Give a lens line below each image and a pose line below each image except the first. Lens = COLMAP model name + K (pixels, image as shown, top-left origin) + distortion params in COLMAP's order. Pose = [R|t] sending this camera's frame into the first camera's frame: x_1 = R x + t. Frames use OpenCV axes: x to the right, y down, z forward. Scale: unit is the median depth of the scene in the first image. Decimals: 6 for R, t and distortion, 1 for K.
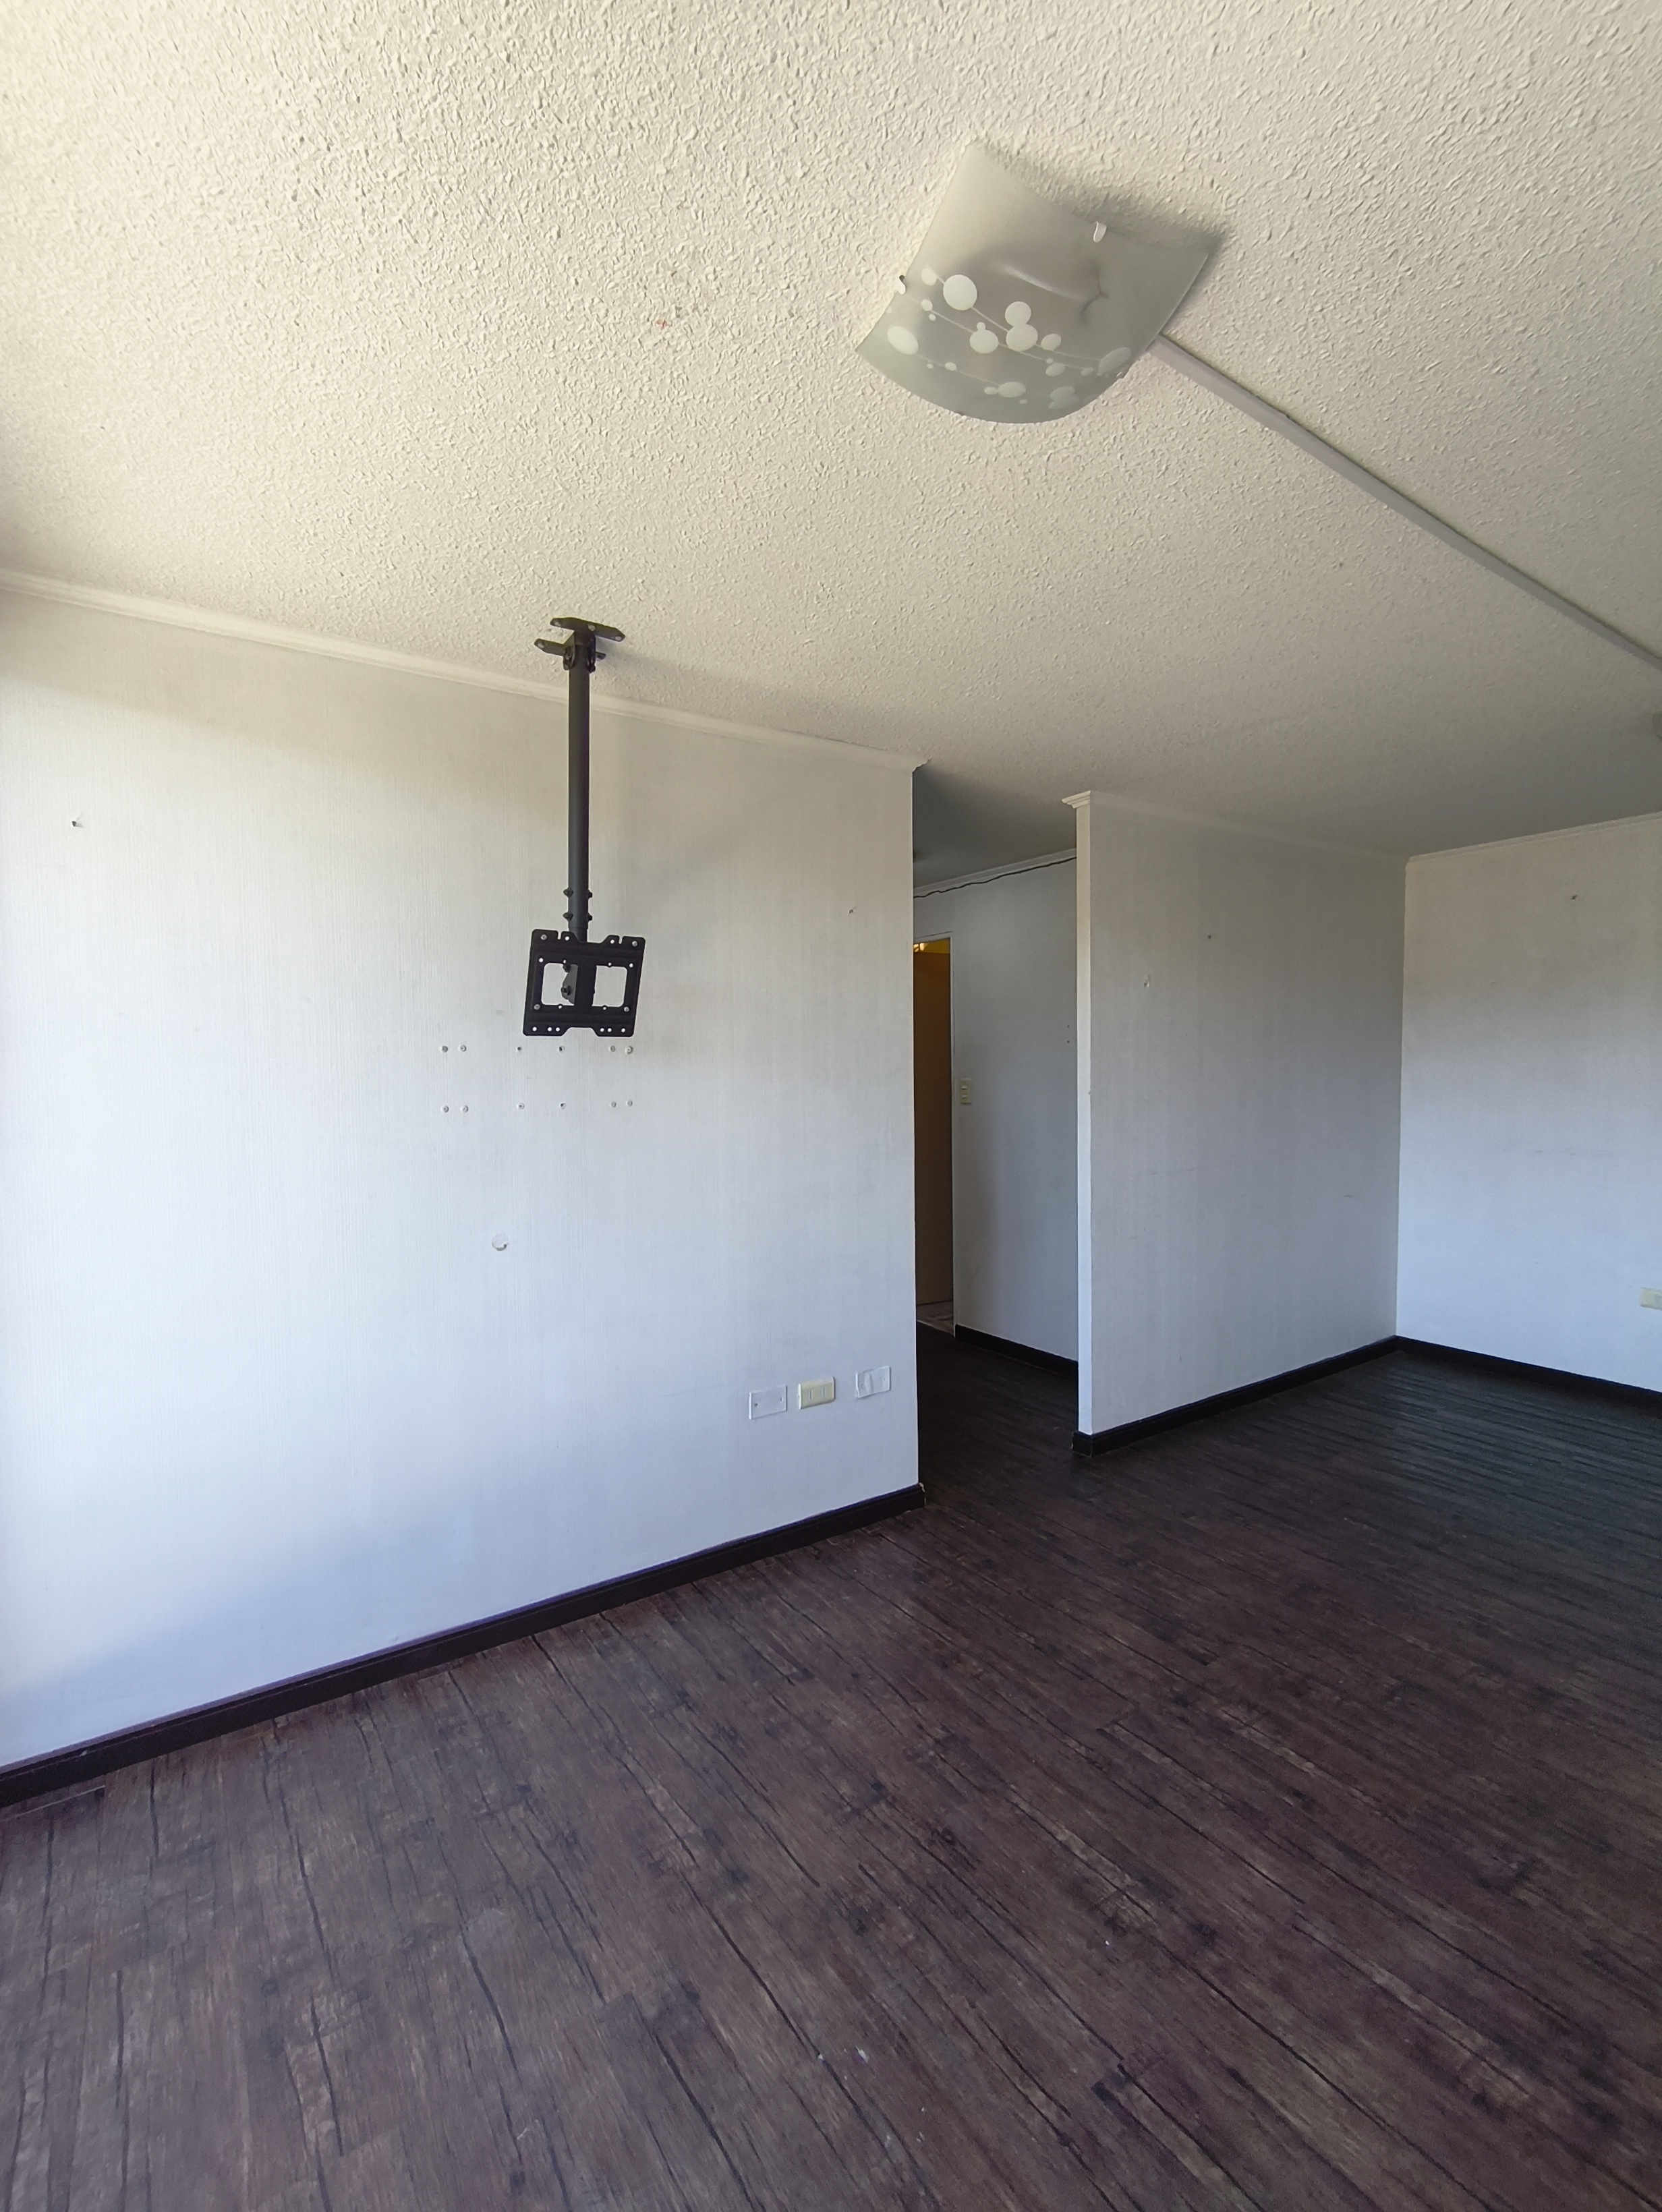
lens RADIAL K [[998.6, 0, 828.1], [0, 998.6, 1119.4], [0, 0, 1]] dist [-0.008225, 0.004375]
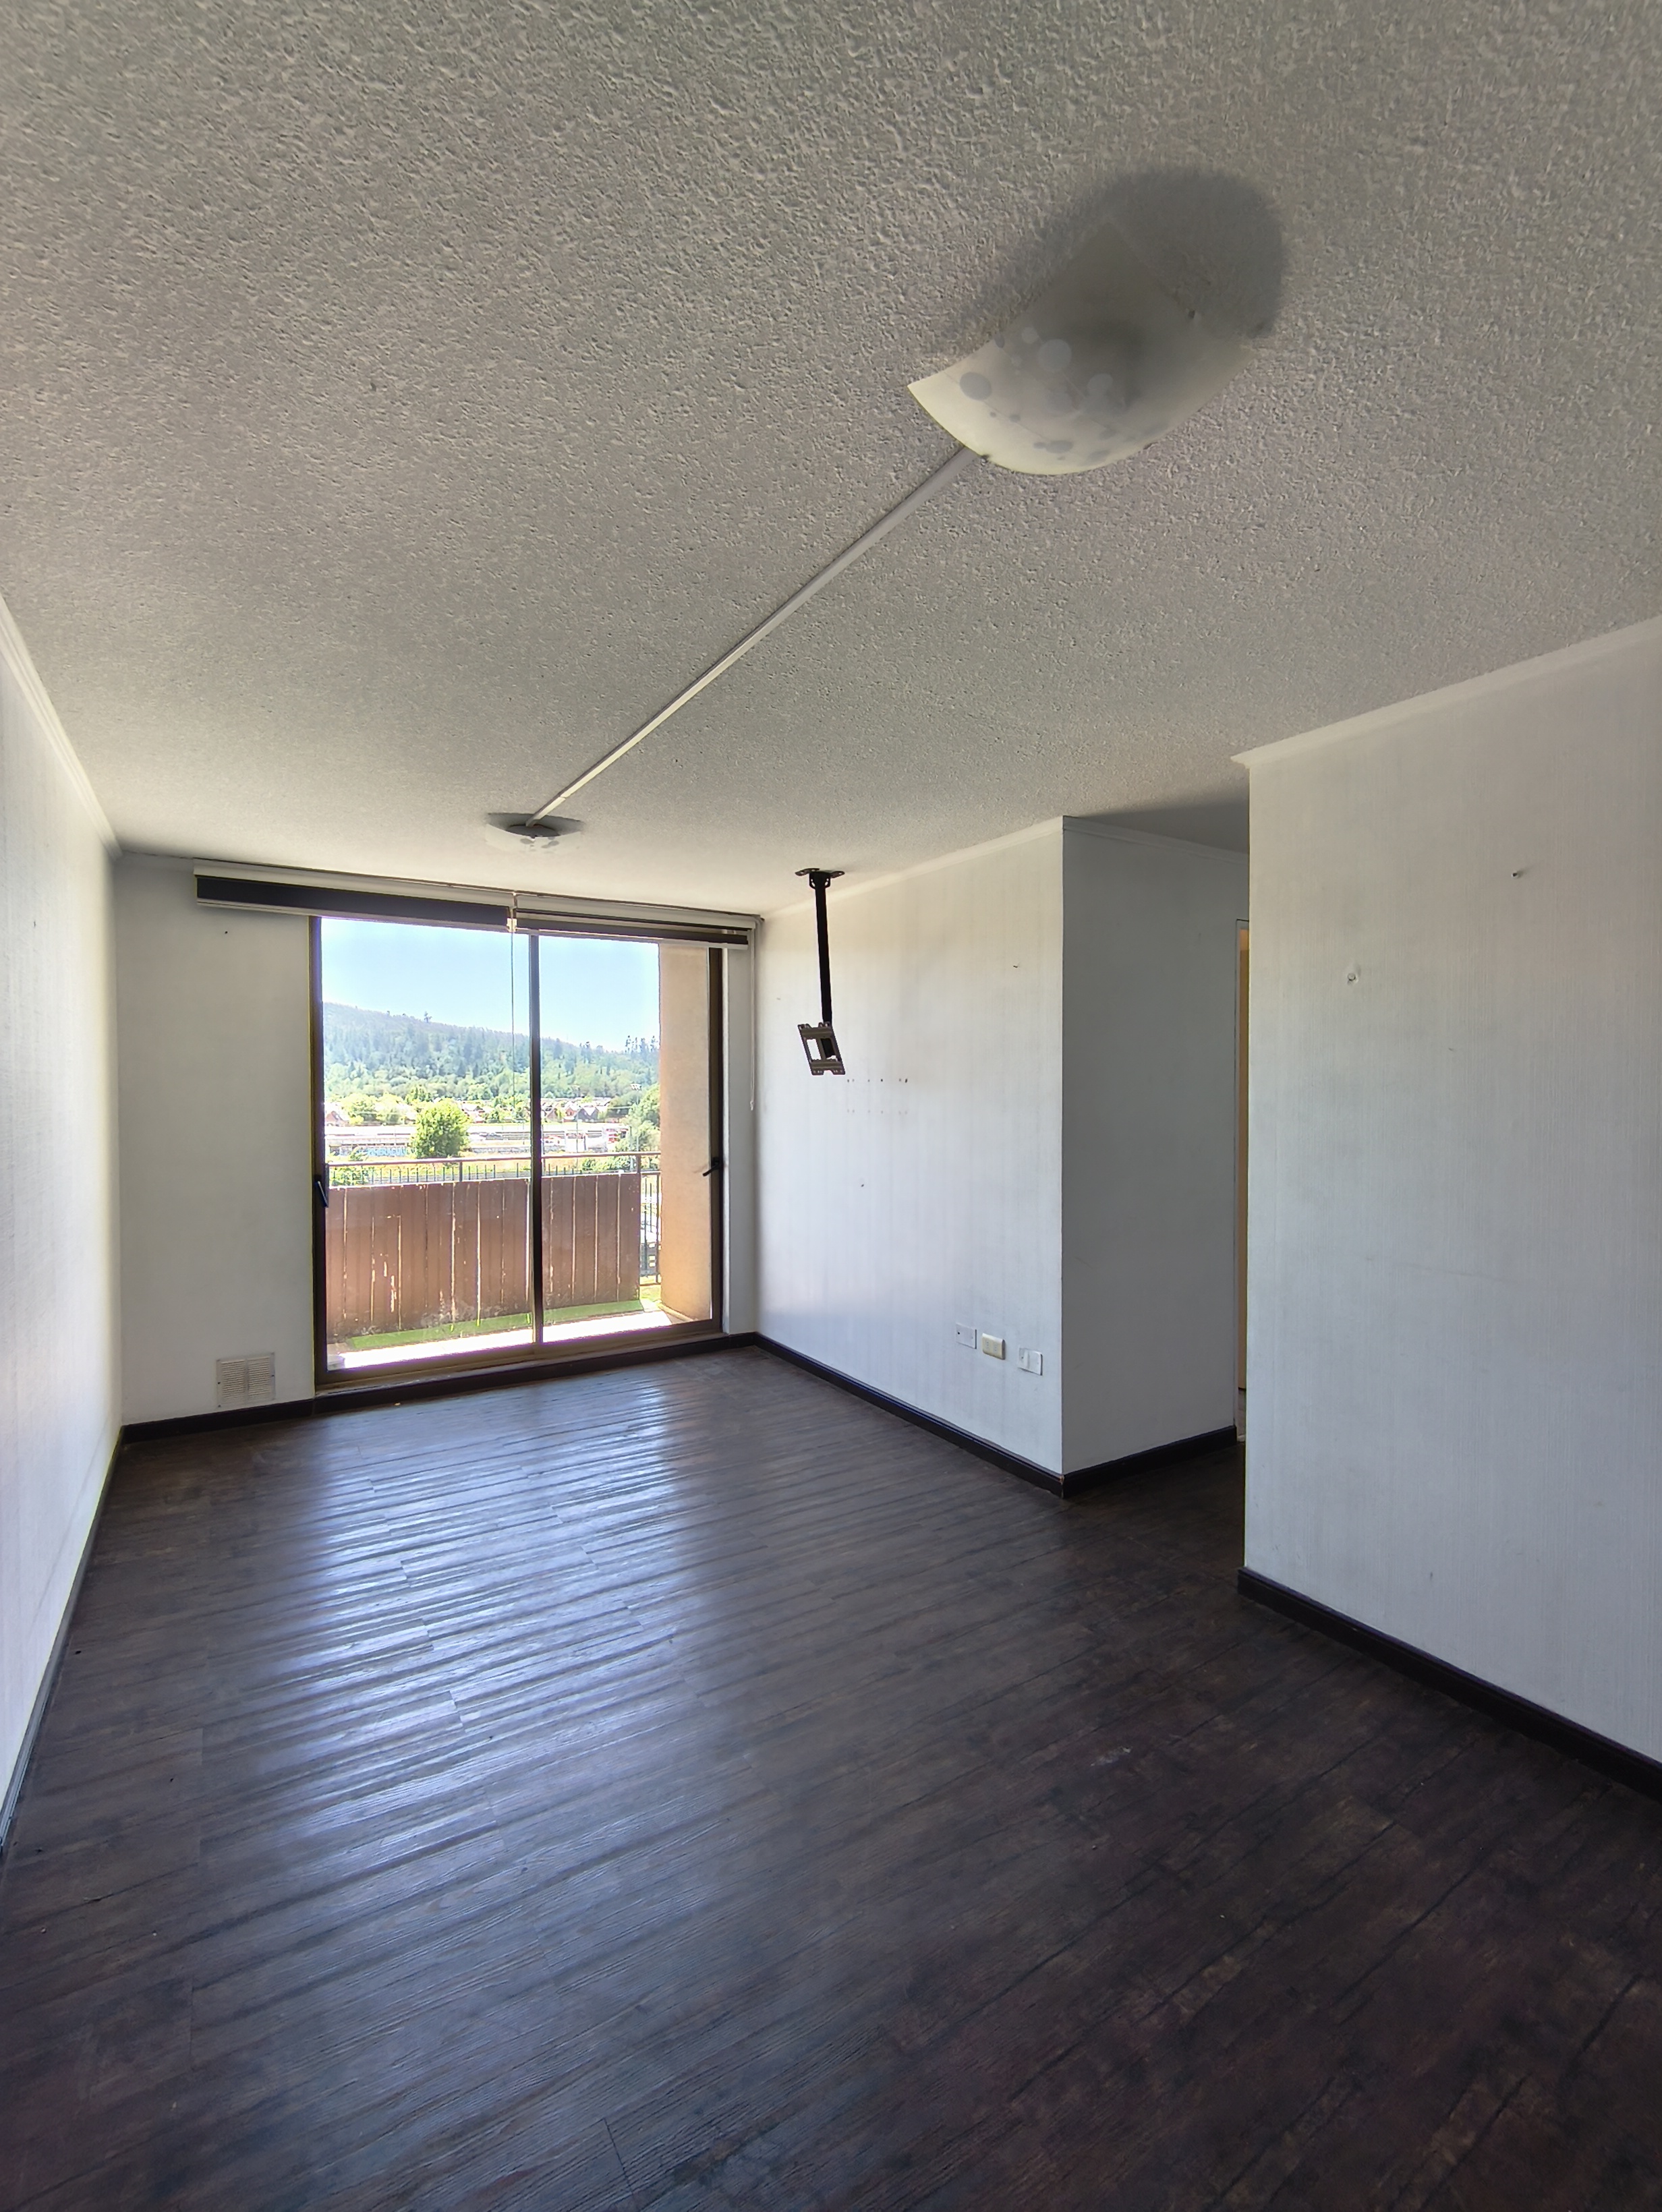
lens RADIAL K [[998.6, 0, 843.3], [0, 998.6, 1108.0], [0, 0, 1]] dist [-0.008225, 0.004375]
pose [[-0.036673, 0.035031, -0.998713, 1.733974], [-0.053712, 0.997872, 0.036973, -0.095187], [0.997883, 0.054998, -0.034713, 1.140340]]
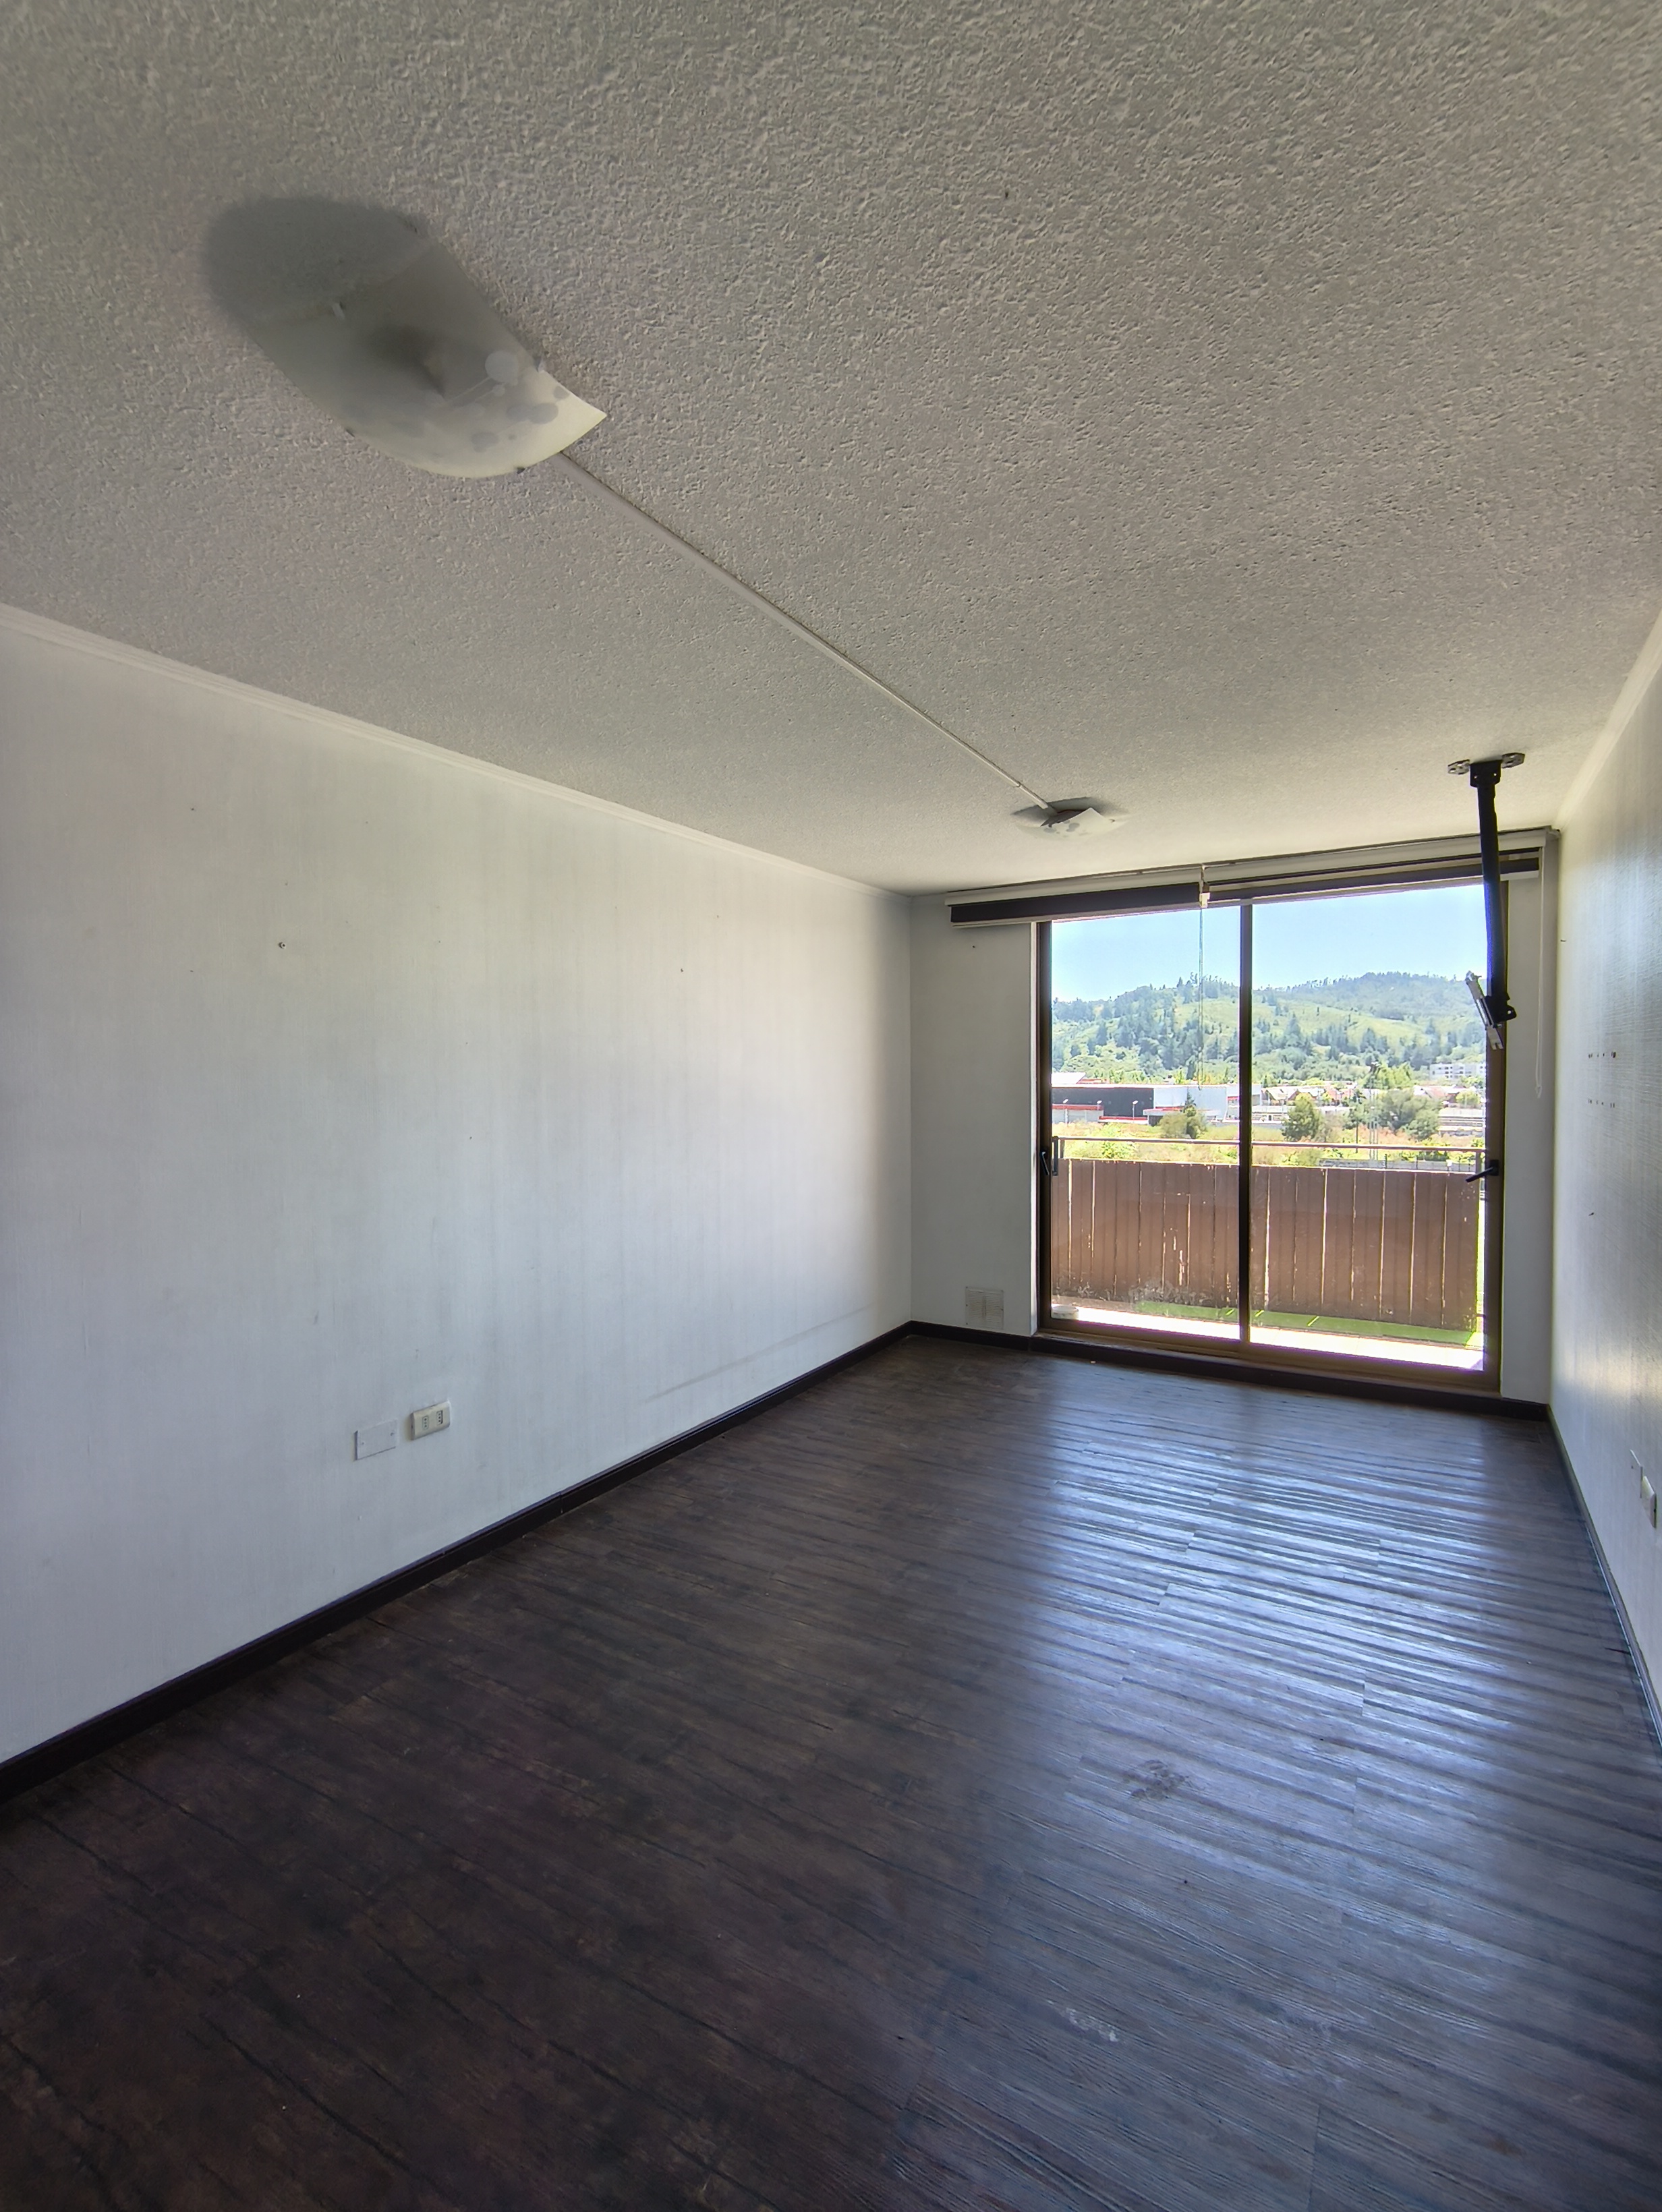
lens RADIAL K [[998.6, 0, 827.7], [0, 998.6, 1109.6], [0, 0, 1]] dist [-0.008225, 0.004375]
pose [[-0.907817, 0.036969, -0.417735, 1.182346], [-0.002213, 0.995671, 0.092925, -0.129516], [0.419362, 0.085284, -0.903805, 1.915409]]
